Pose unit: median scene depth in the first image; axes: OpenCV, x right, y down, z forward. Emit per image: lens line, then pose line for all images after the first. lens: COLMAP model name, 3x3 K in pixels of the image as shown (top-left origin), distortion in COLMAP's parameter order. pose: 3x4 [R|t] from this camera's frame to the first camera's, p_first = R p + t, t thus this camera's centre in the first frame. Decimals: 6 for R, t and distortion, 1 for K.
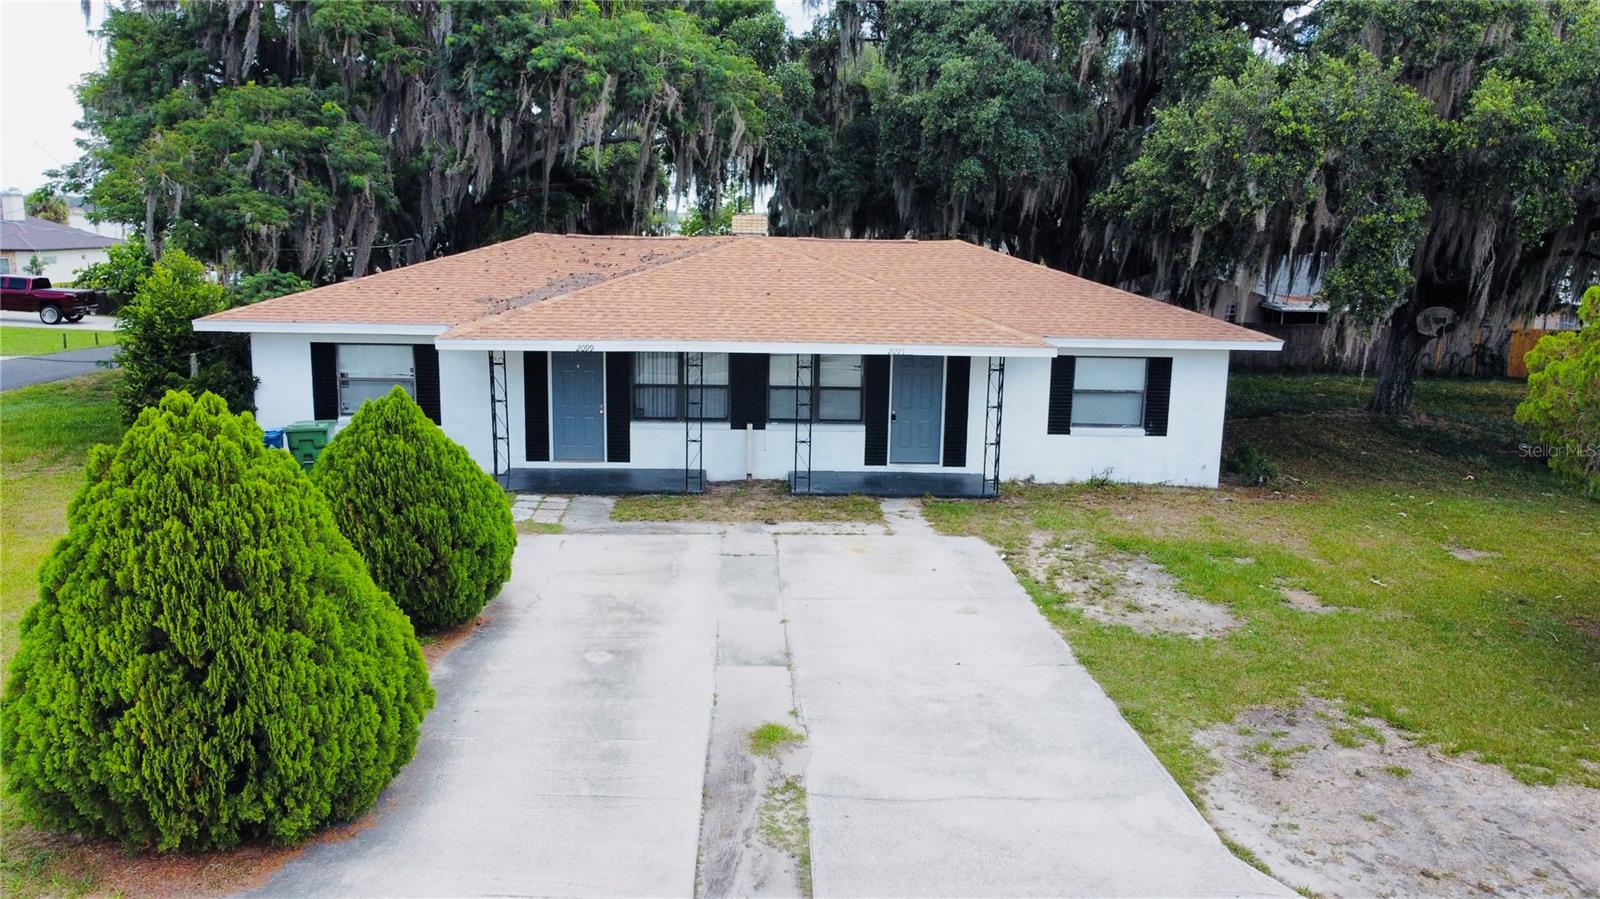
lens RADIAL K [[1209.0, 0, 800.3], [0, 1209.0, 441.3], [0, 0, 1]] dist [-0.002435, 0.001455]
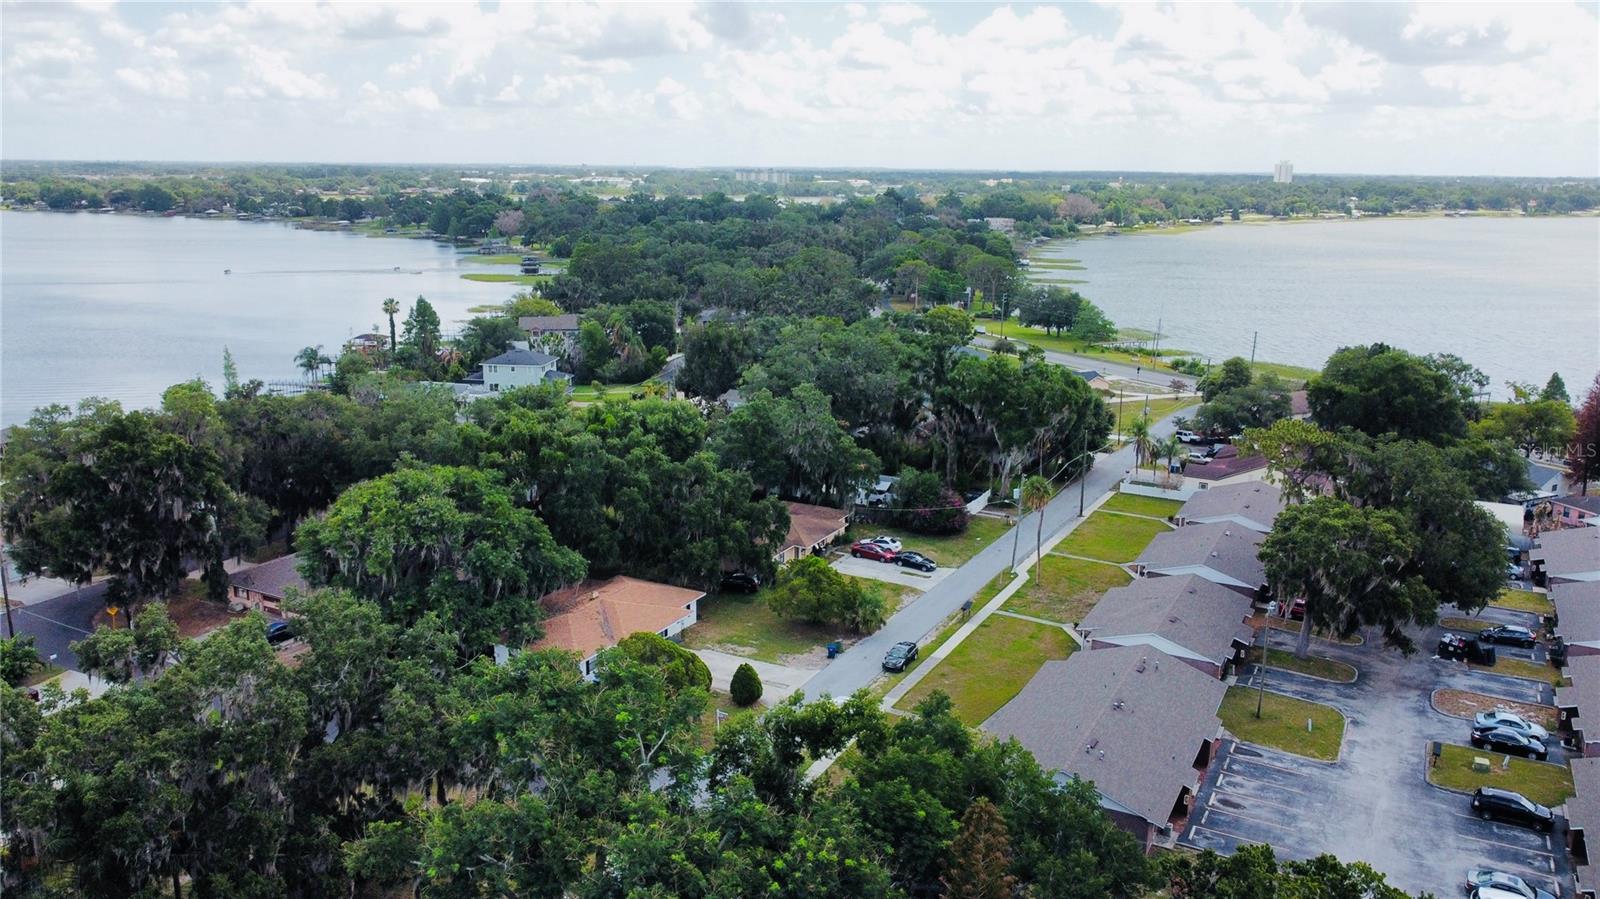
lens RADIAL K [[1209.0, 0, 800.3], [0, 1209.0, 441.3], [0, 0, 1]] dist [-0.002435, 0.001455]
pose [[0.507723, -0.207270, 0.836216, -3.561534], [0.156291, 0.976682, 0.147192, -1.402159], [-0.847225, 0.055961, 0.528278, -2.104622]]
